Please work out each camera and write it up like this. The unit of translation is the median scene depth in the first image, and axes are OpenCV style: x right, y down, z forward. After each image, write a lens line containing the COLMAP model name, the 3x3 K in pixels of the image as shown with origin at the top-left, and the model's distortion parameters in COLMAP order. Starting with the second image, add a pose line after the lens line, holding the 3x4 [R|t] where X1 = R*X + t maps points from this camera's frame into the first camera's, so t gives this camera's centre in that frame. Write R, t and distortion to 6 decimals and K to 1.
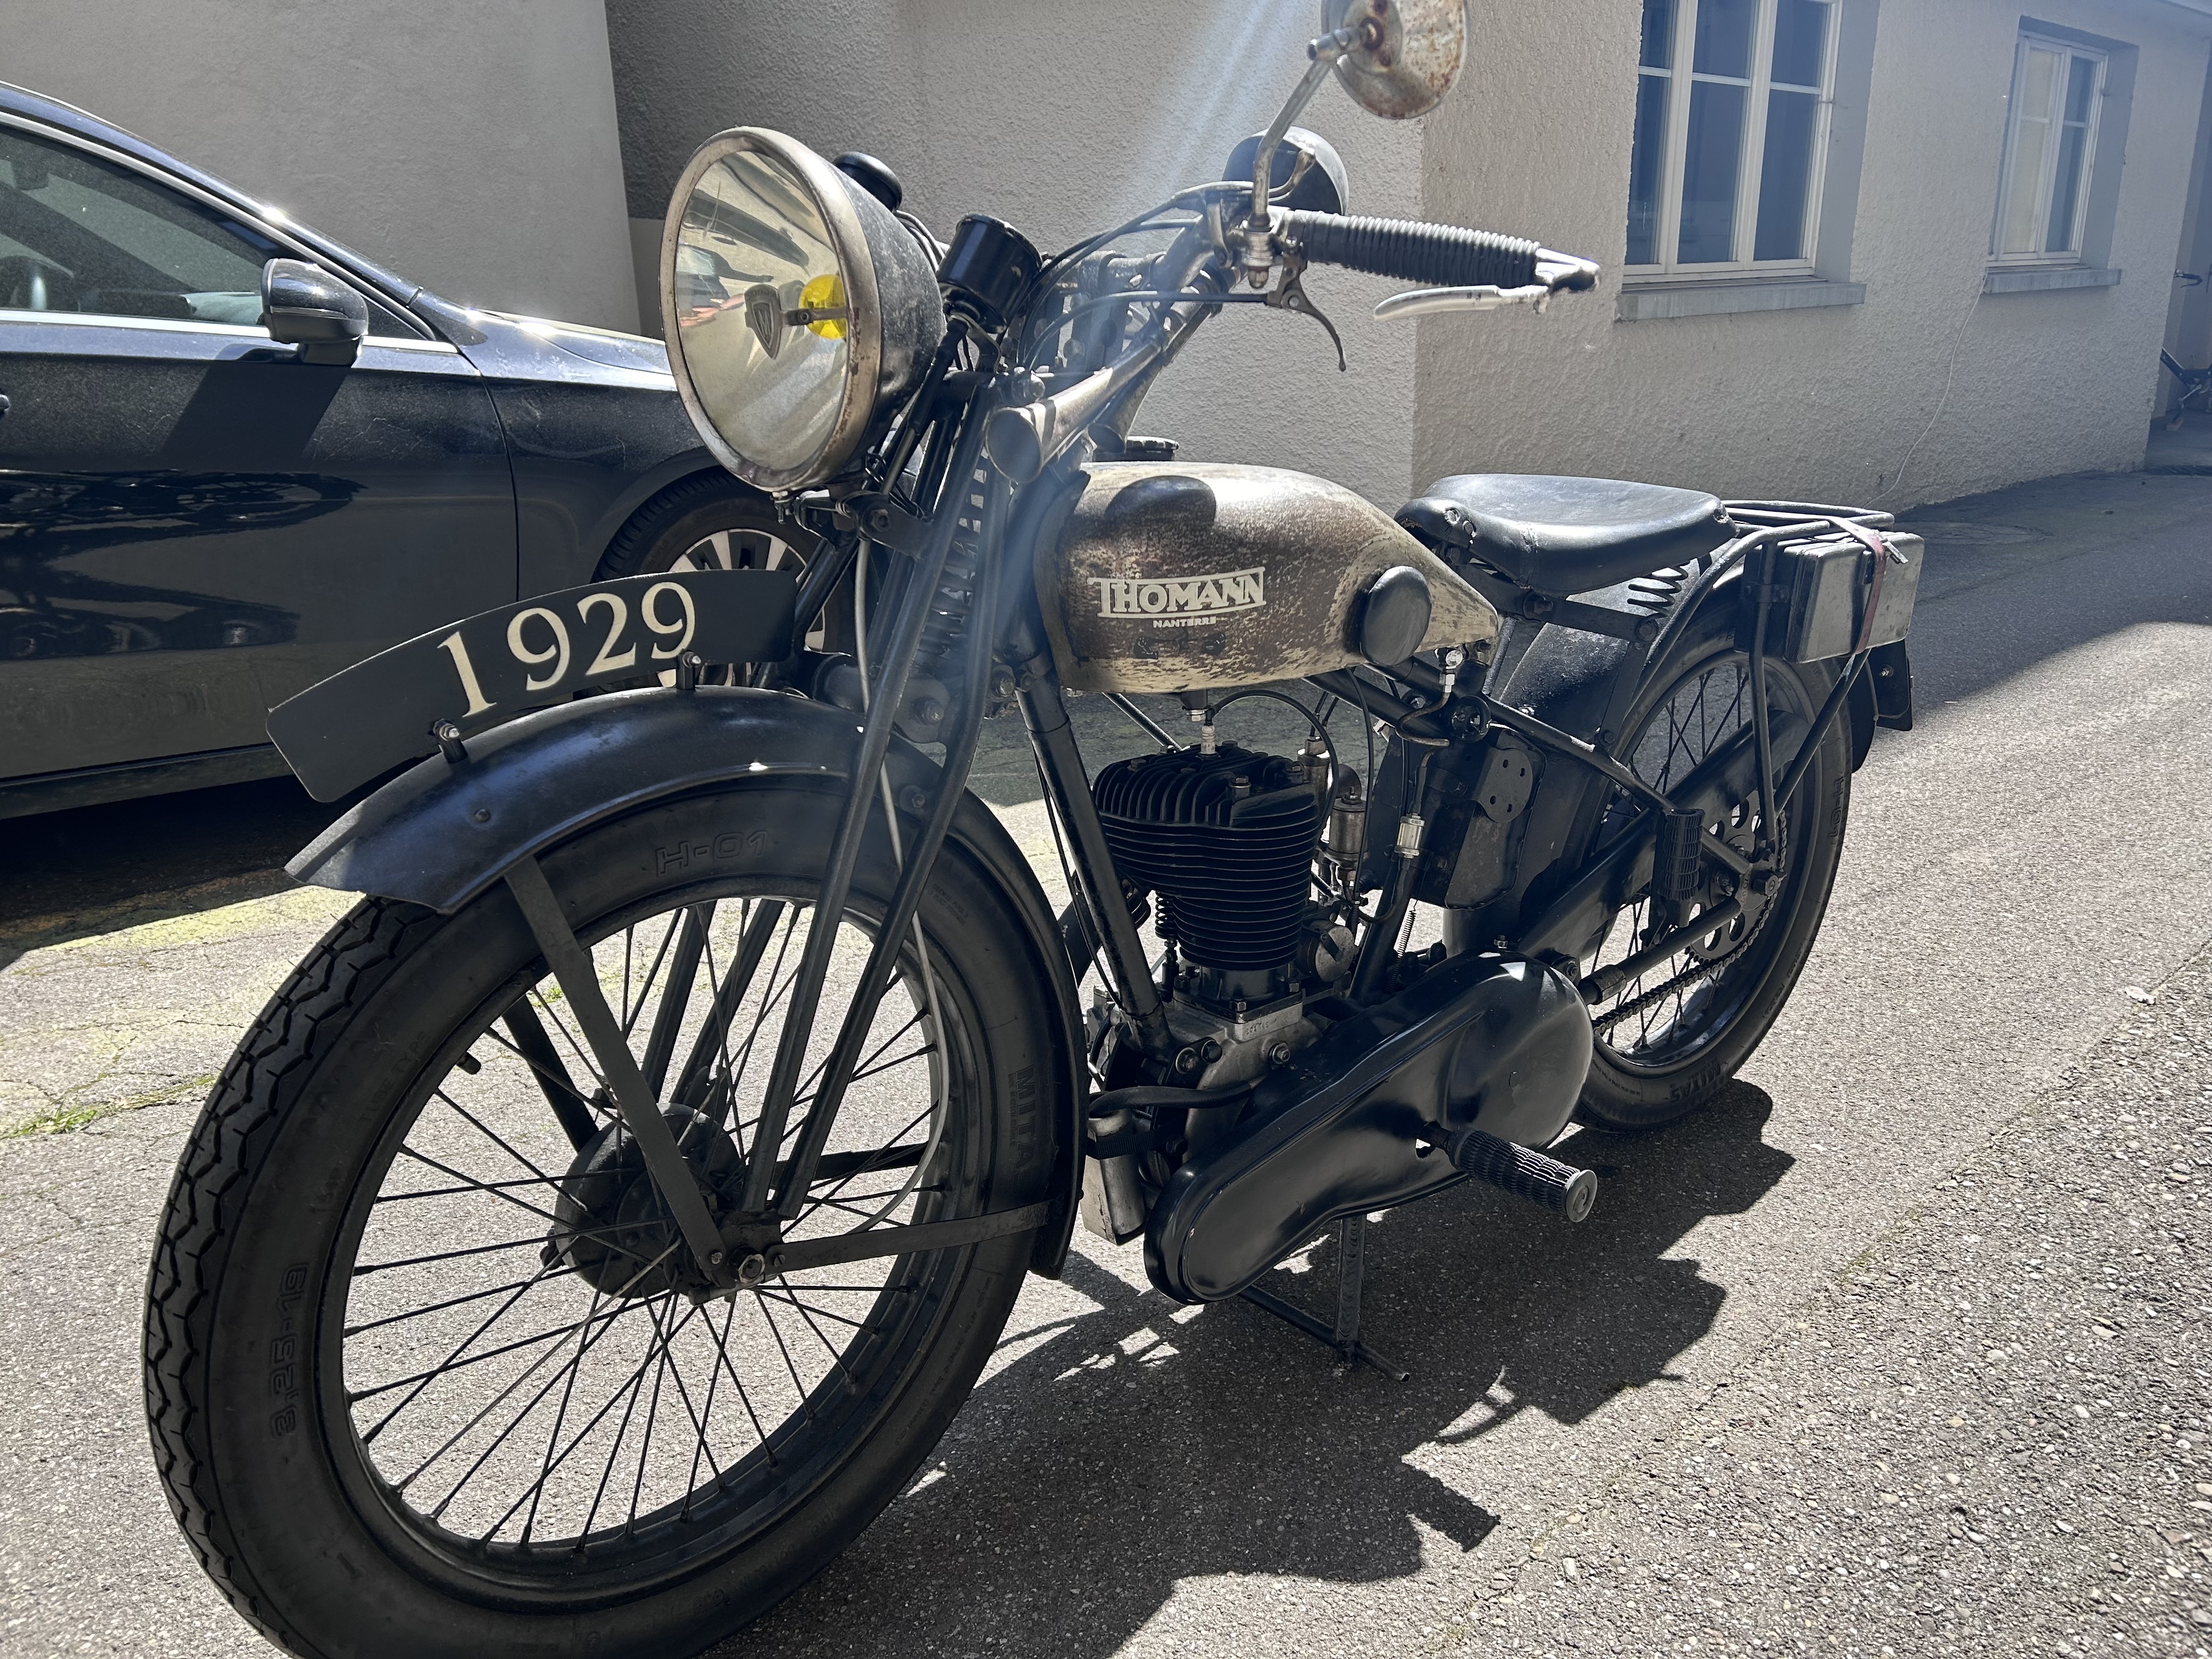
lens RADIAL K [[1653.2, 0, 1106.0], [0, 1653.2, 829.5], [0, 0, 1]] dist [0.002725, -0.004663]
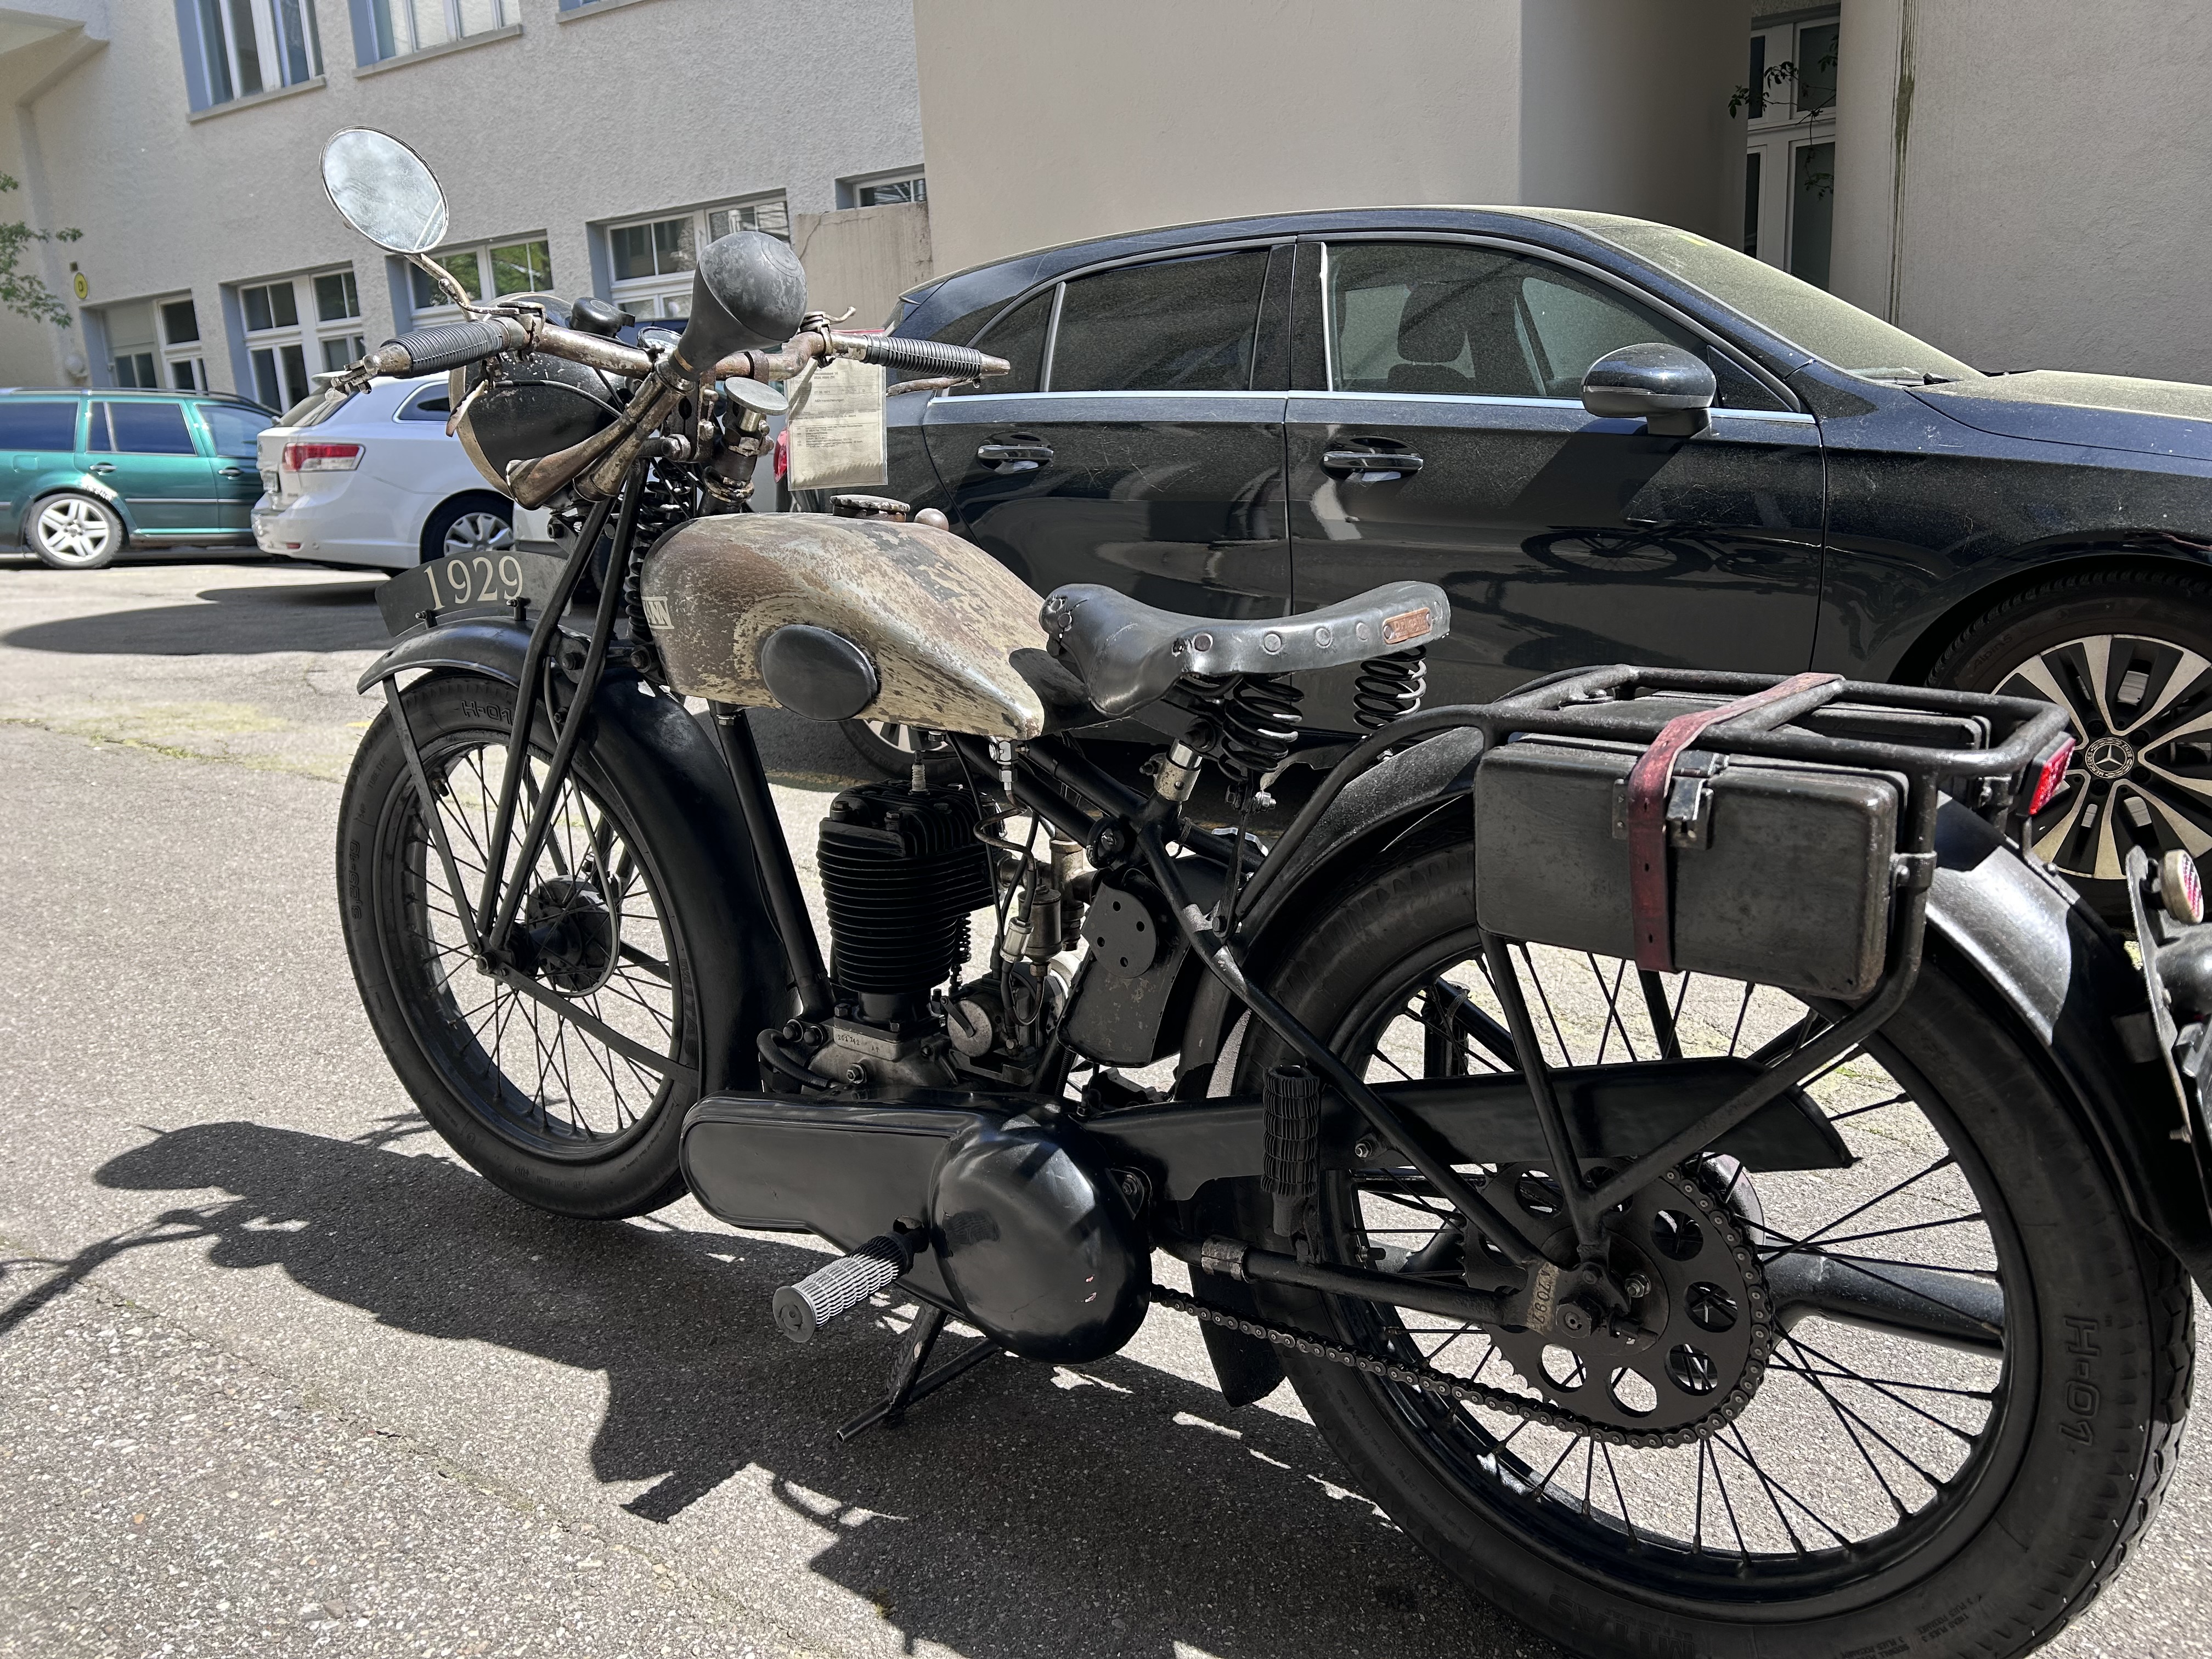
lens RADIAL K [[1653.2, 0, 1106.0], [0, 1653.2, 829.5], [0, 0, 1]] dist [0.002725, -0.004663]
pose [[0.226485, 0.220913, -0.948632, 1.091492], [-0.261499, 0.951974, 0.159258, -0.218044], [0.938255, 0.211997, 0.273376, 0.809453]]
